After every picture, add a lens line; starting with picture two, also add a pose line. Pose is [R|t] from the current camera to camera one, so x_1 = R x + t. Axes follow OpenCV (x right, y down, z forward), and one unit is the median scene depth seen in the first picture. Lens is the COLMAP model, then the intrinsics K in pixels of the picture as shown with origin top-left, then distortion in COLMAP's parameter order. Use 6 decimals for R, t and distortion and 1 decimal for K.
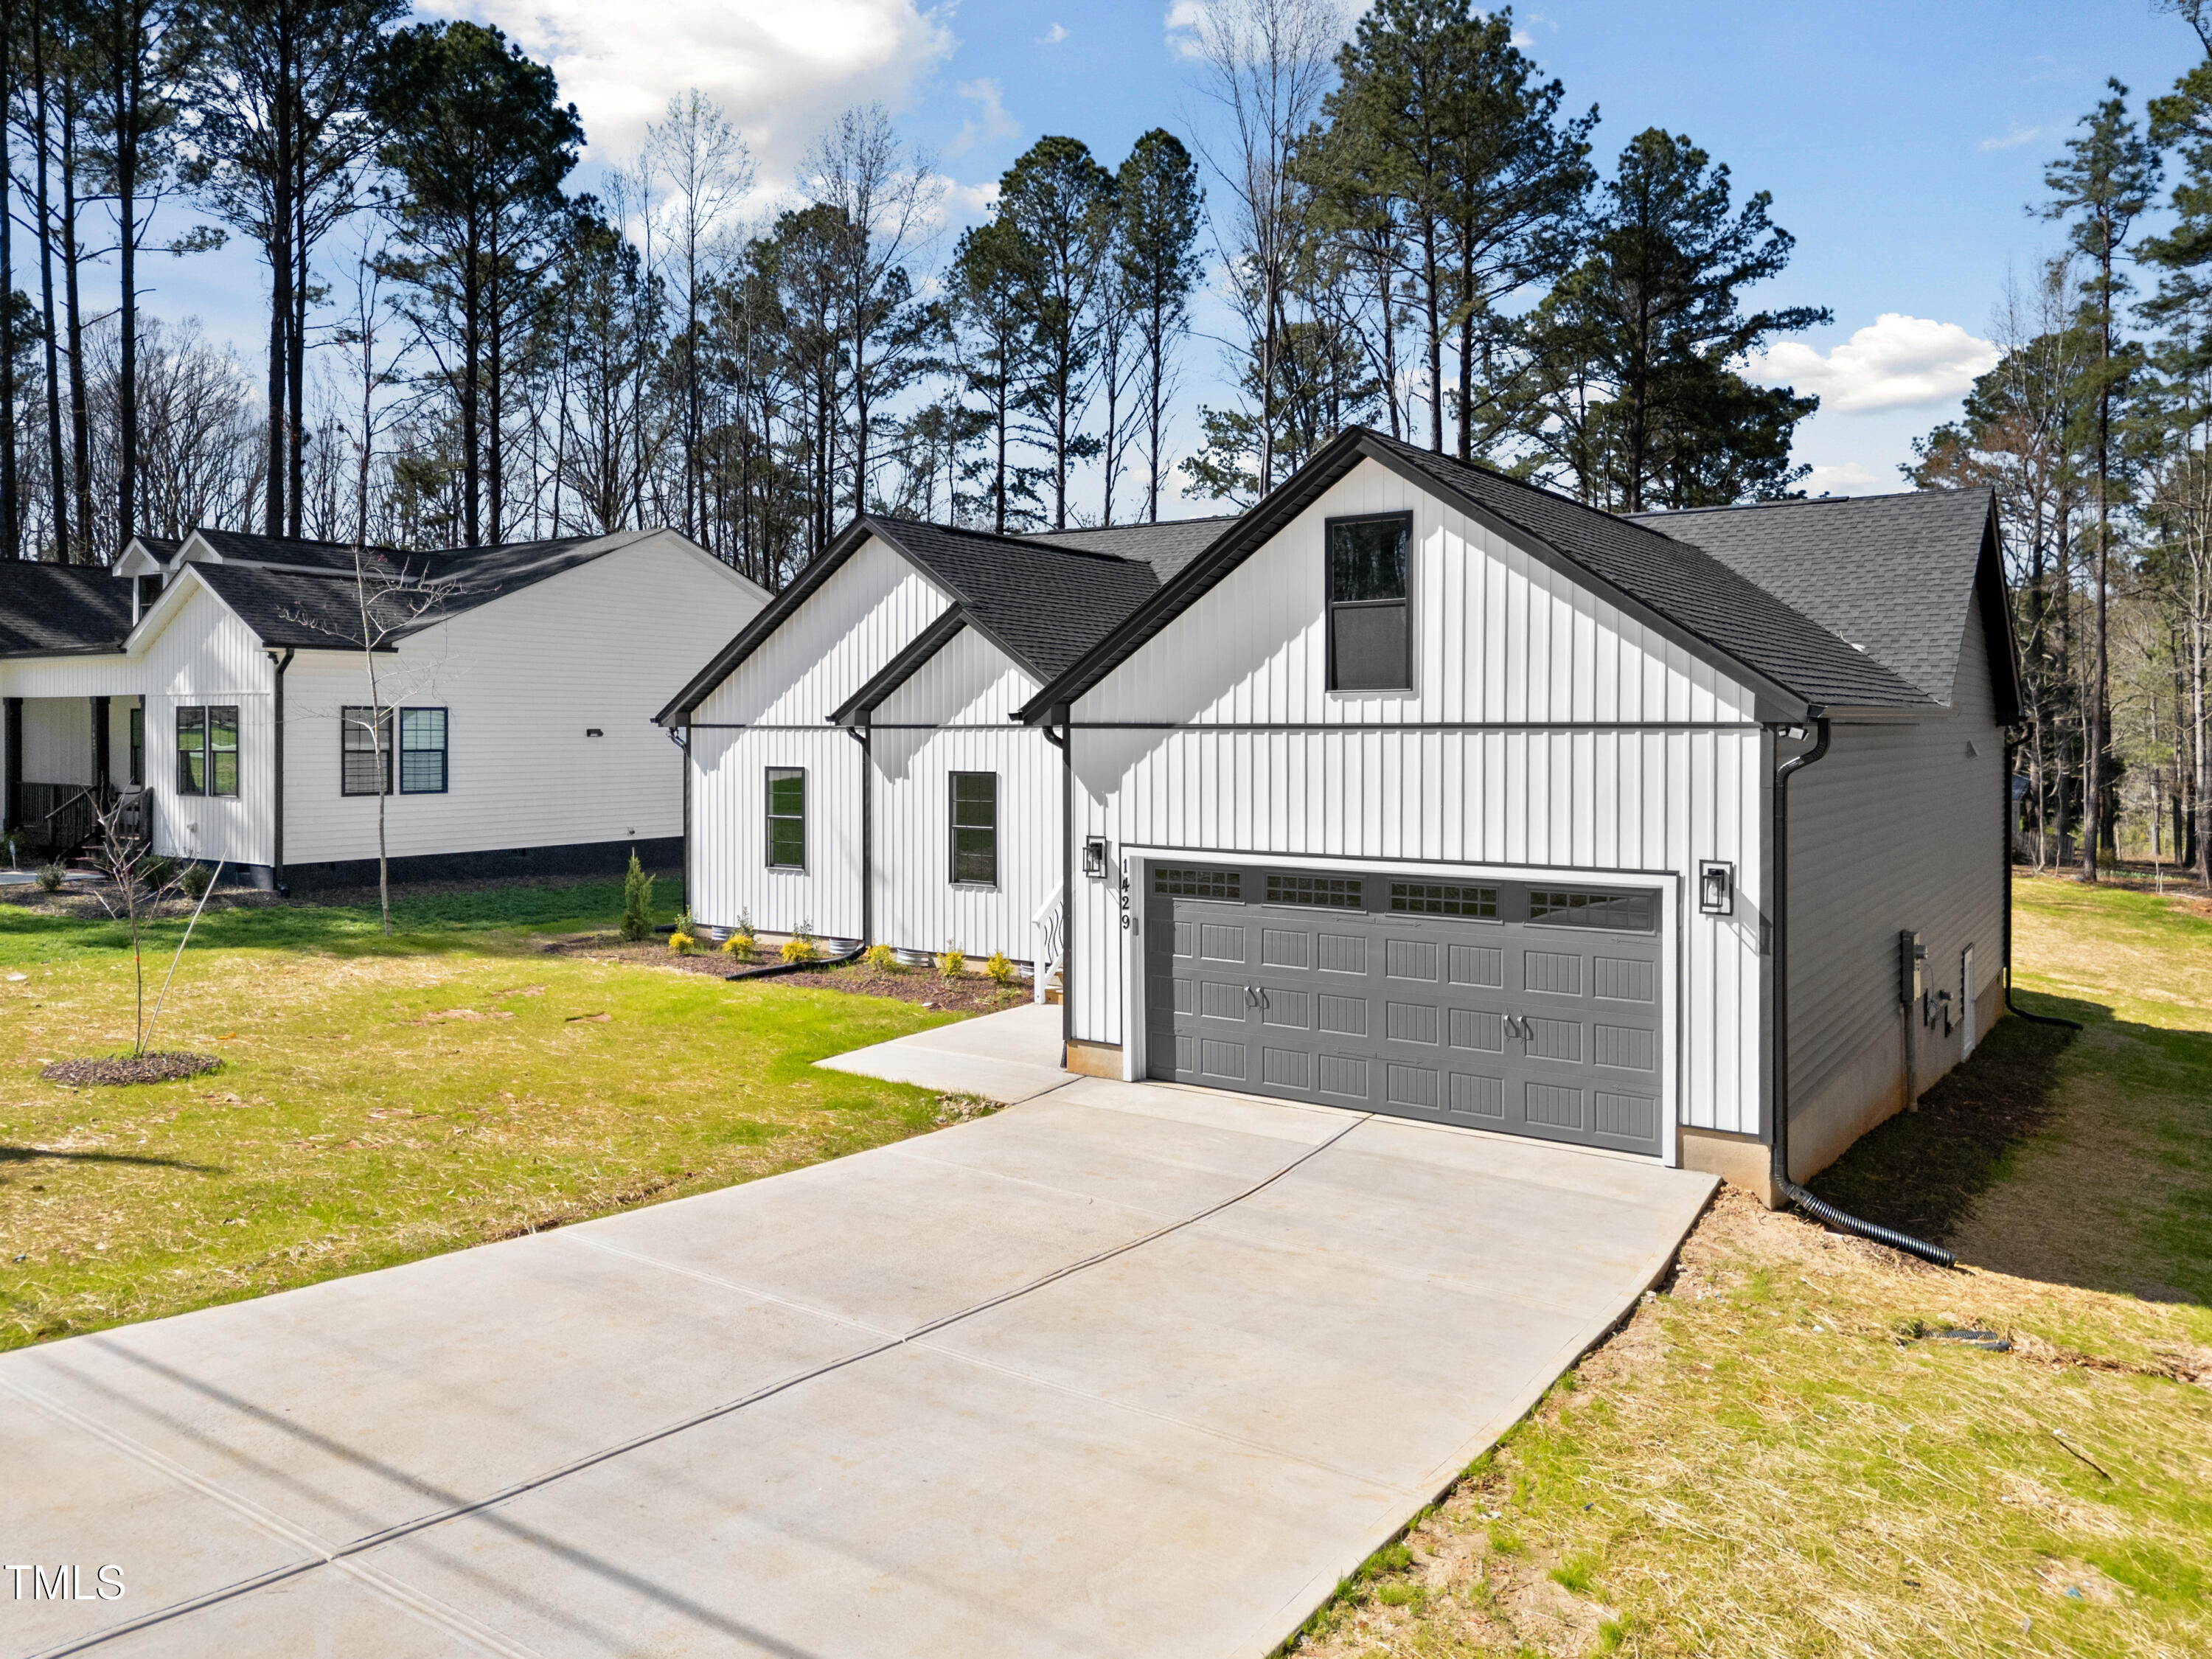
lens RADIAL K [[1538.6, 0, 1108.5], [0, 1538.6, 742.8], [0, 0, 1]] dist [0.006454, -0.023872]
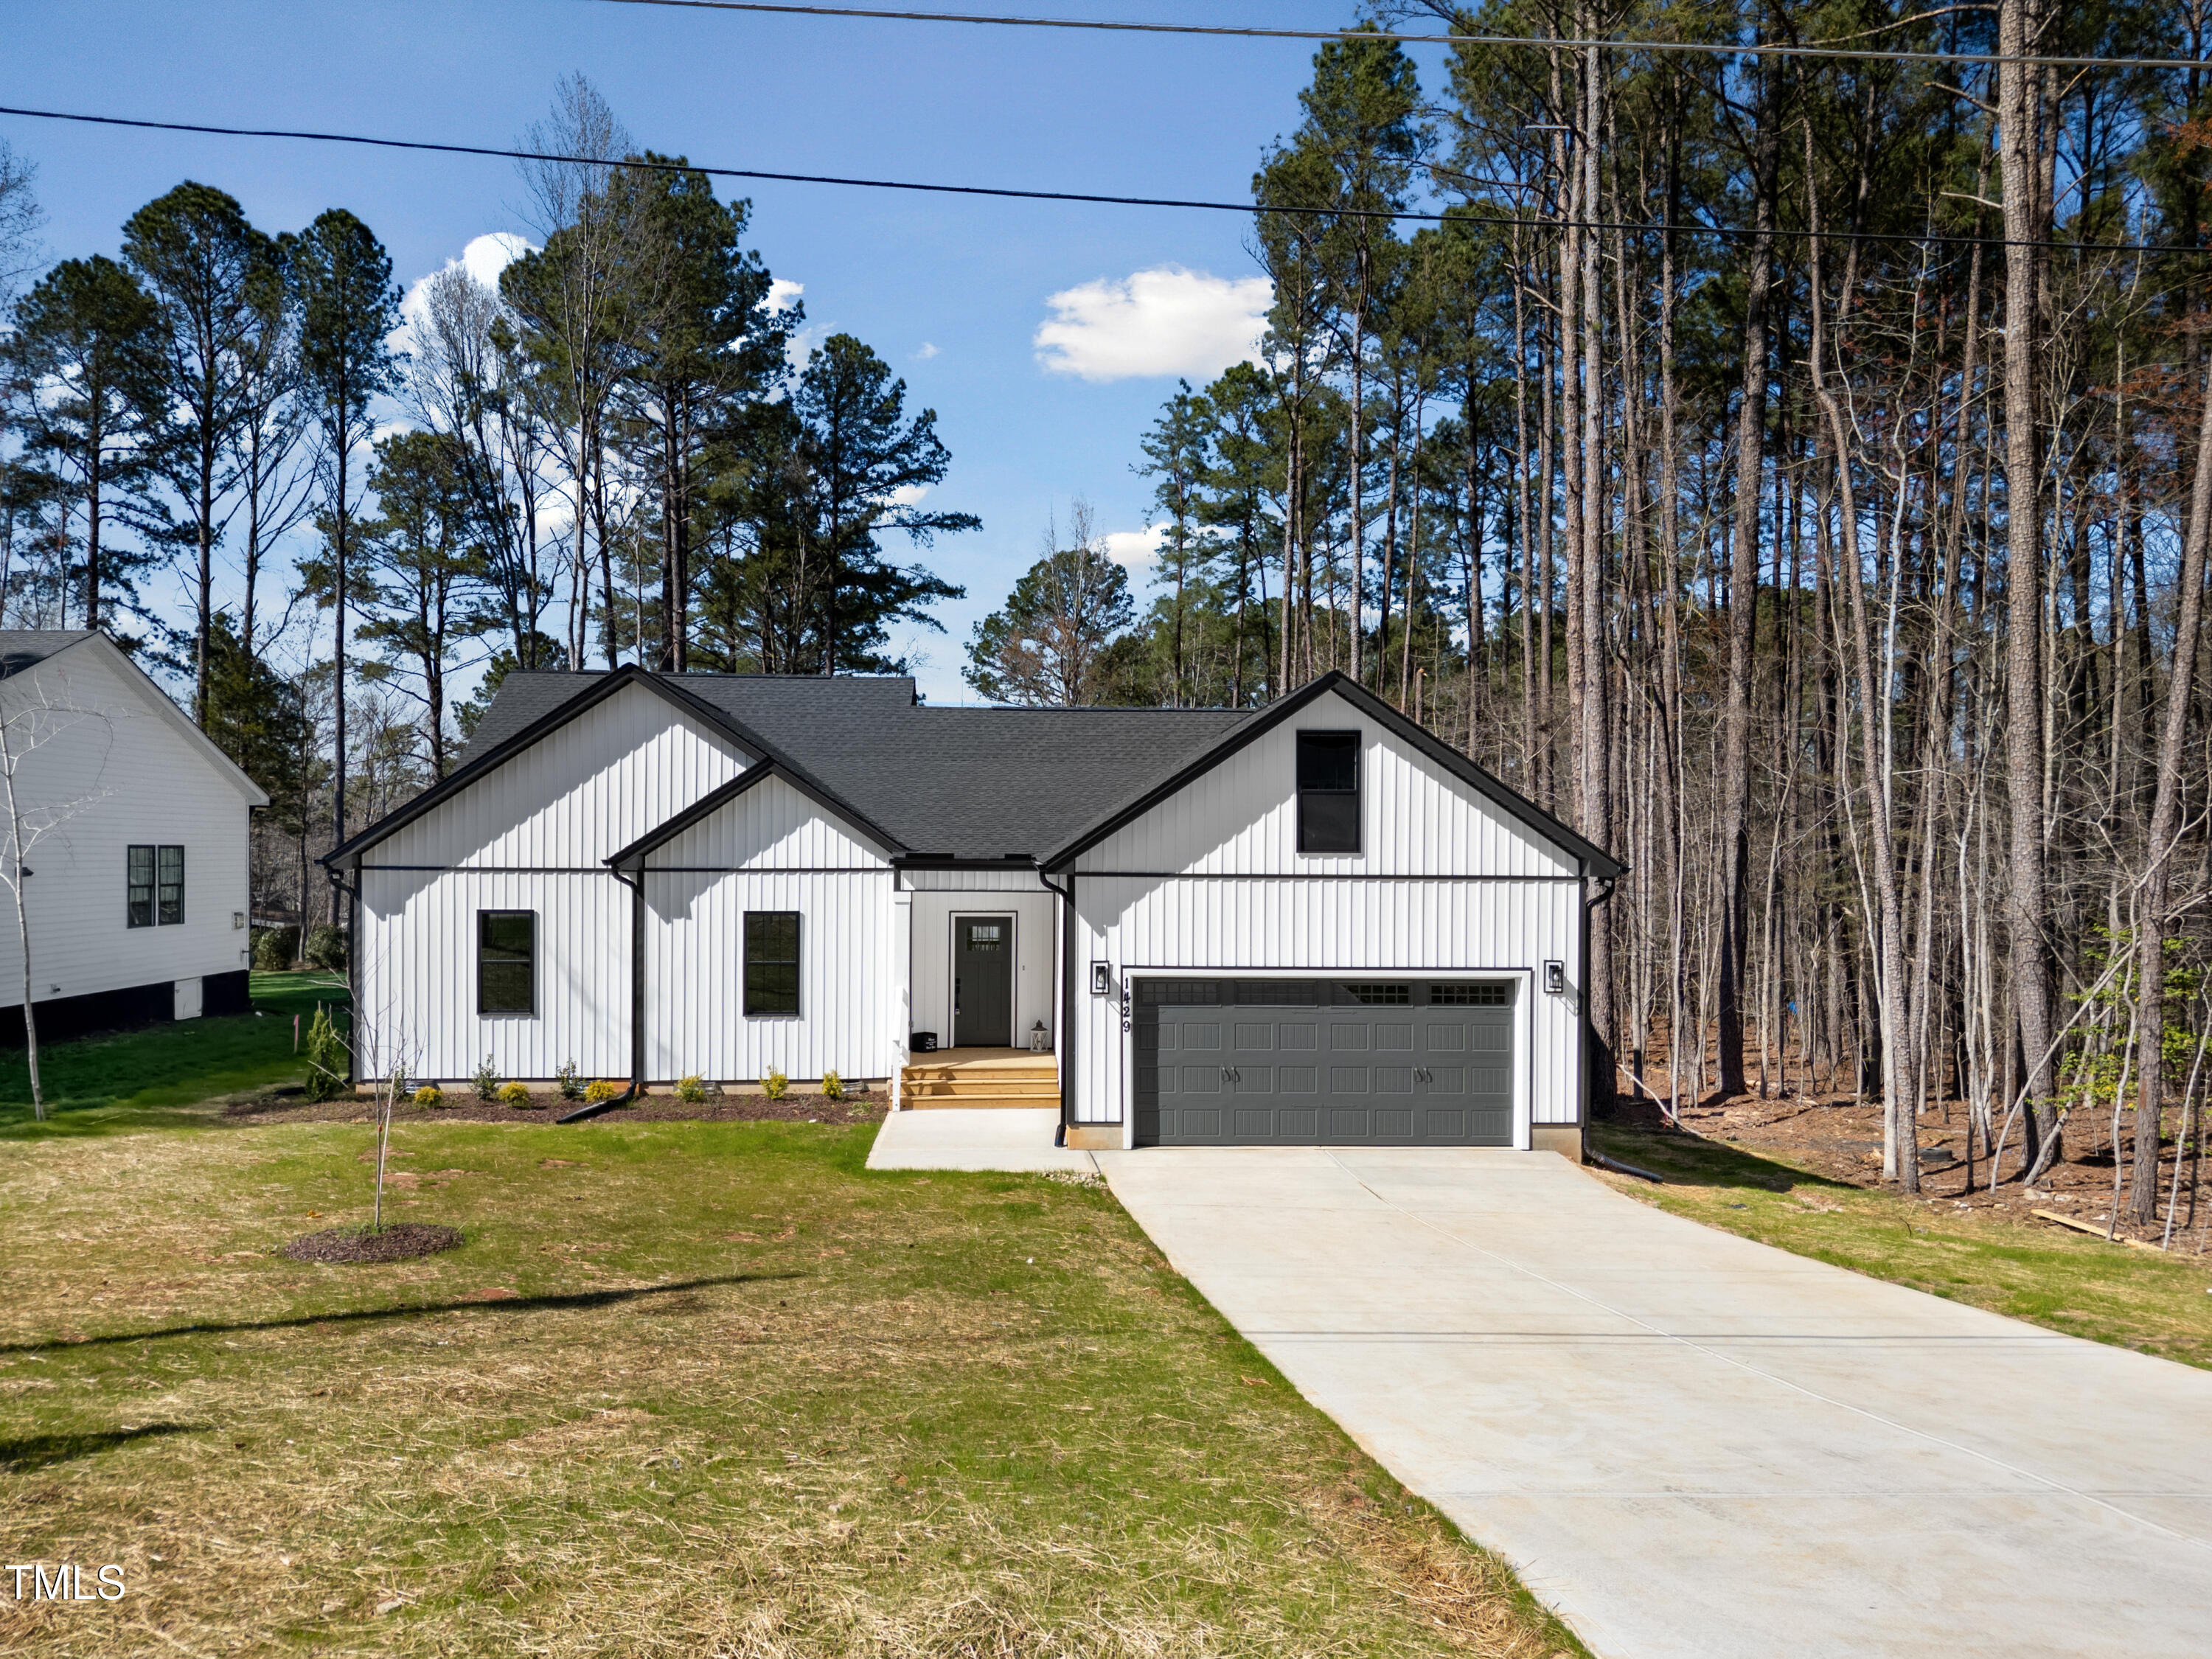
lens RADIAL K [[1509.0, 0, 1091.5], [0, 1509.0, 839.1], [0, 0, 1]] dist [0.085595, -0.106022]
pose [[0.794710, 0.014001, 0.606827, -0.563215], [-0.001708, 0.999782, -0.020831, -0.010625], [-0.606986, 0.015518, 0.794561, 0.000998]]
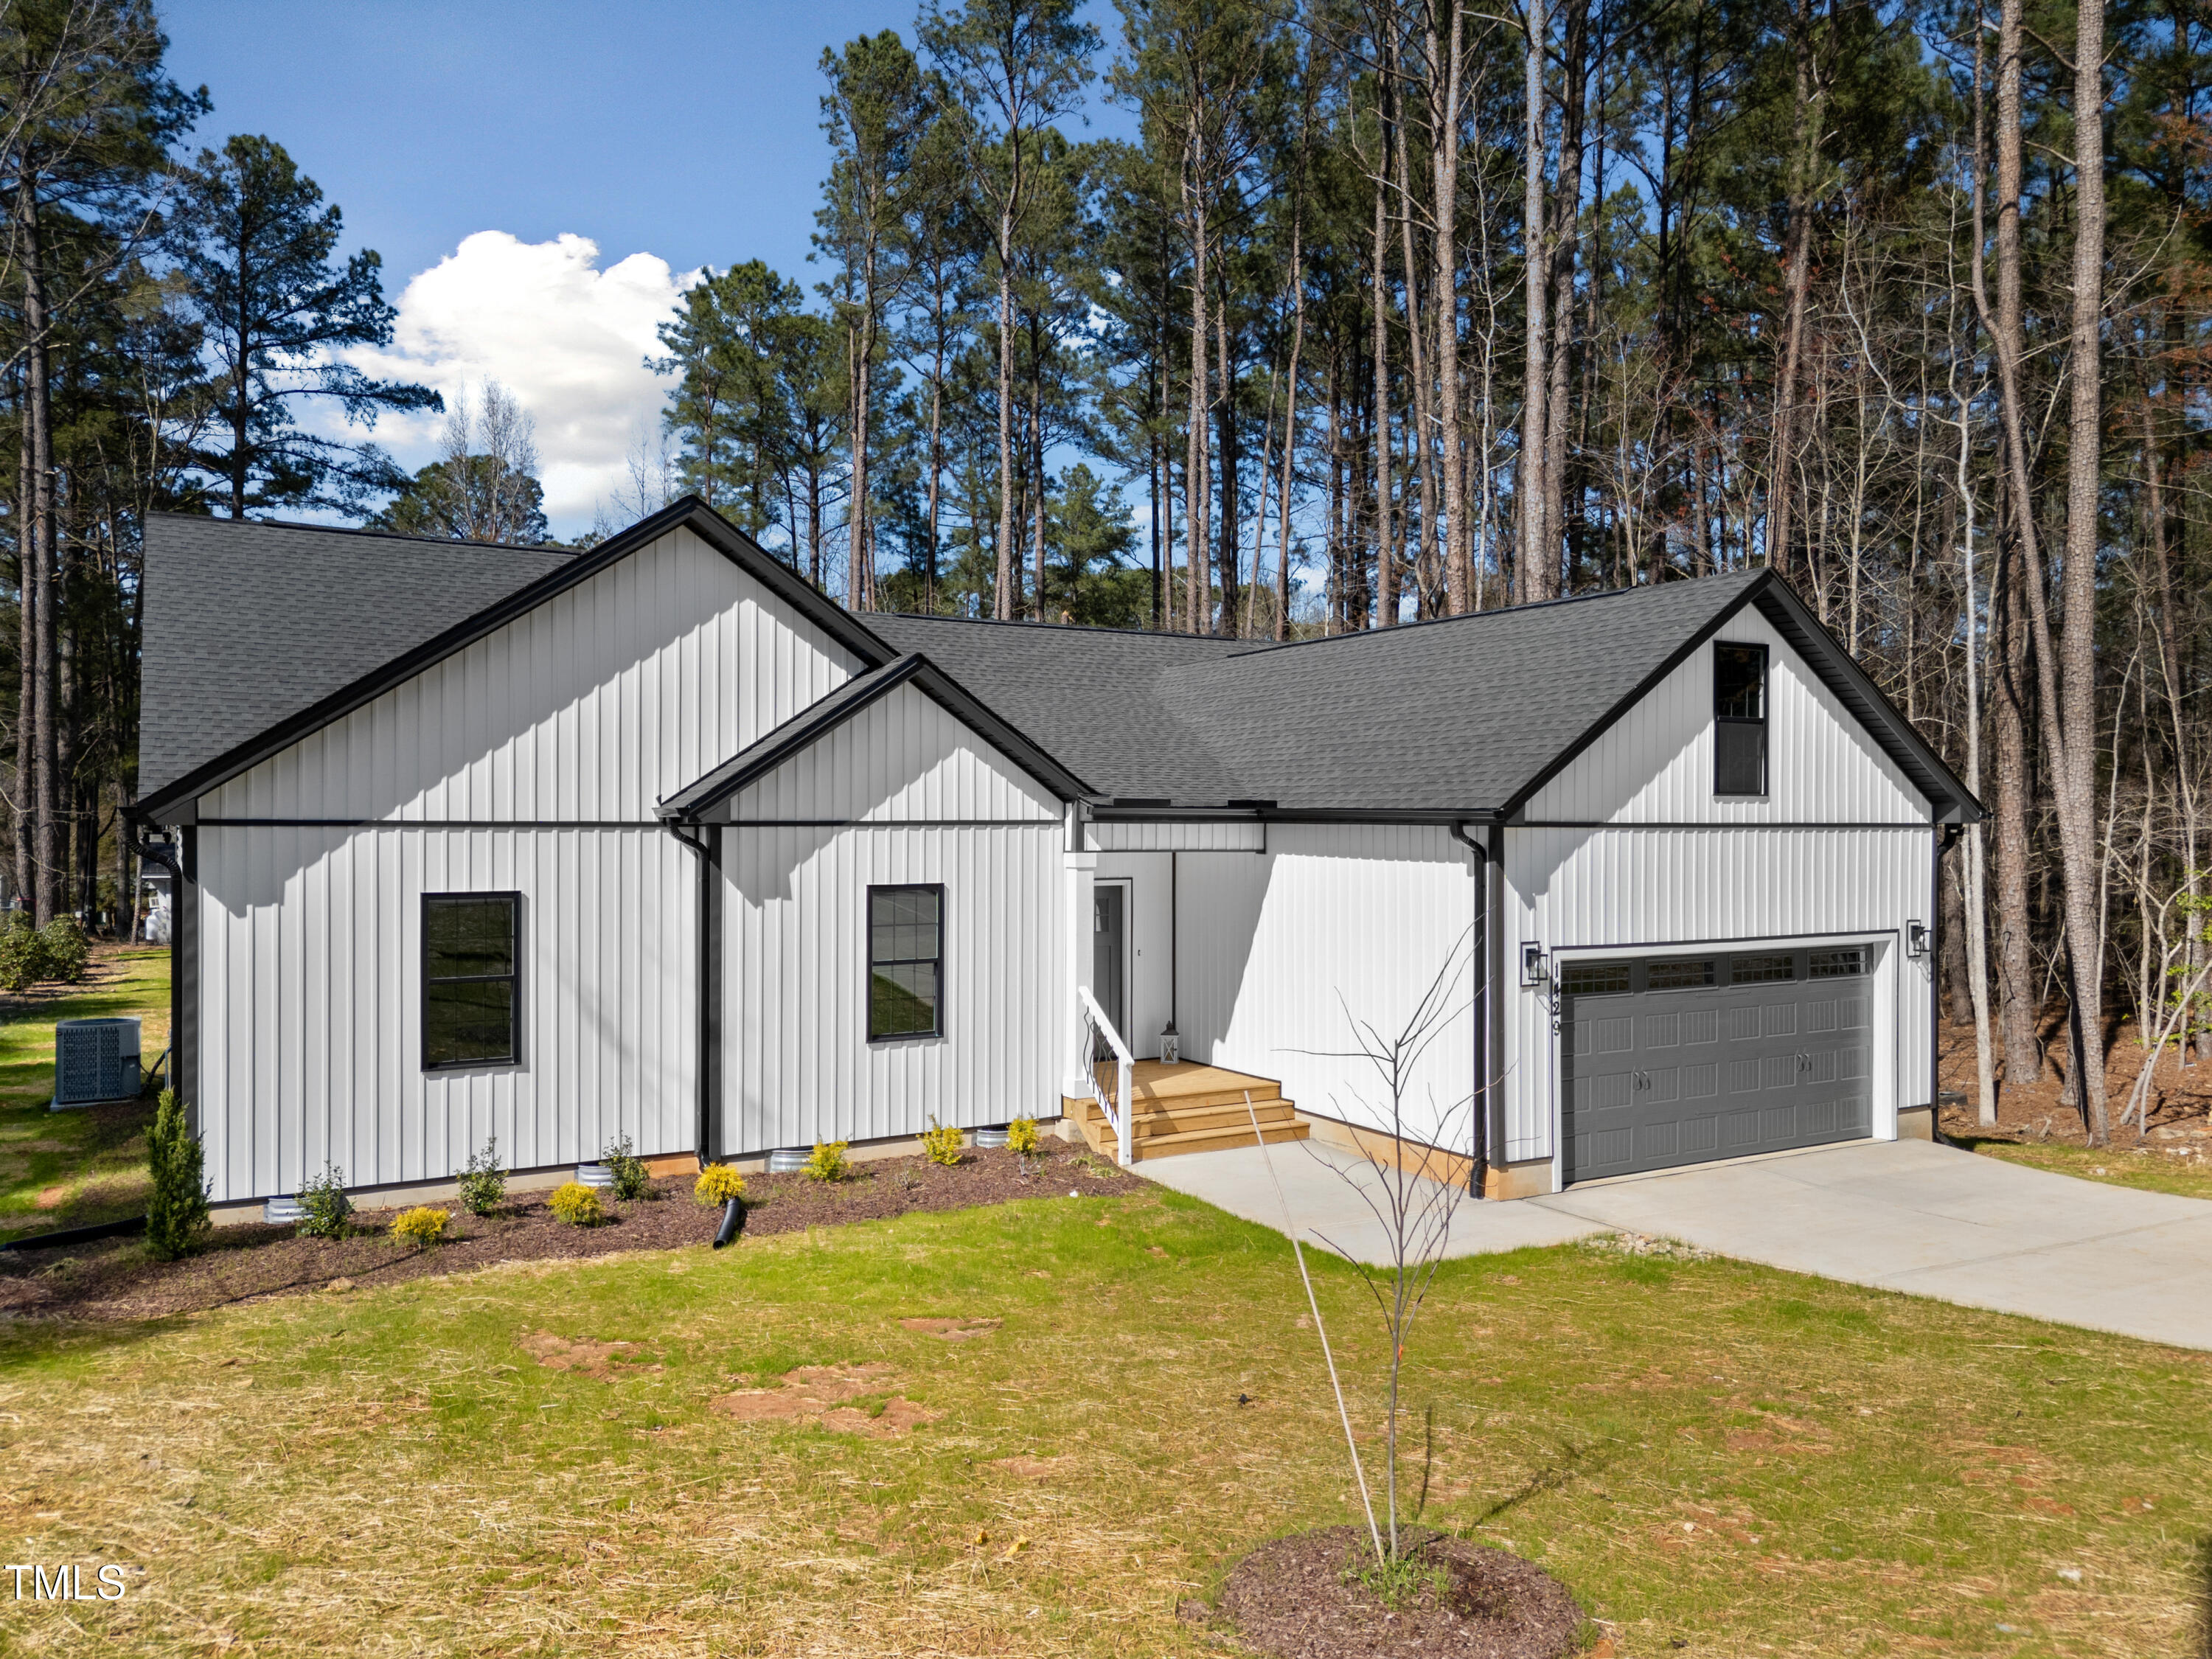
lens RADIAL K [[1509.0, 0, 1091.5], [0, 1509.0, 839.1], [0, 0, 1]] dist [0.085595, -0.106022]
pose [[0.441786, -0.007851, 0.897086, -0.695599], [0.006059, 0.999965, 0.005767, -0.006686], [-0.897100, 0.002888, 0.441818, 0.598972]]
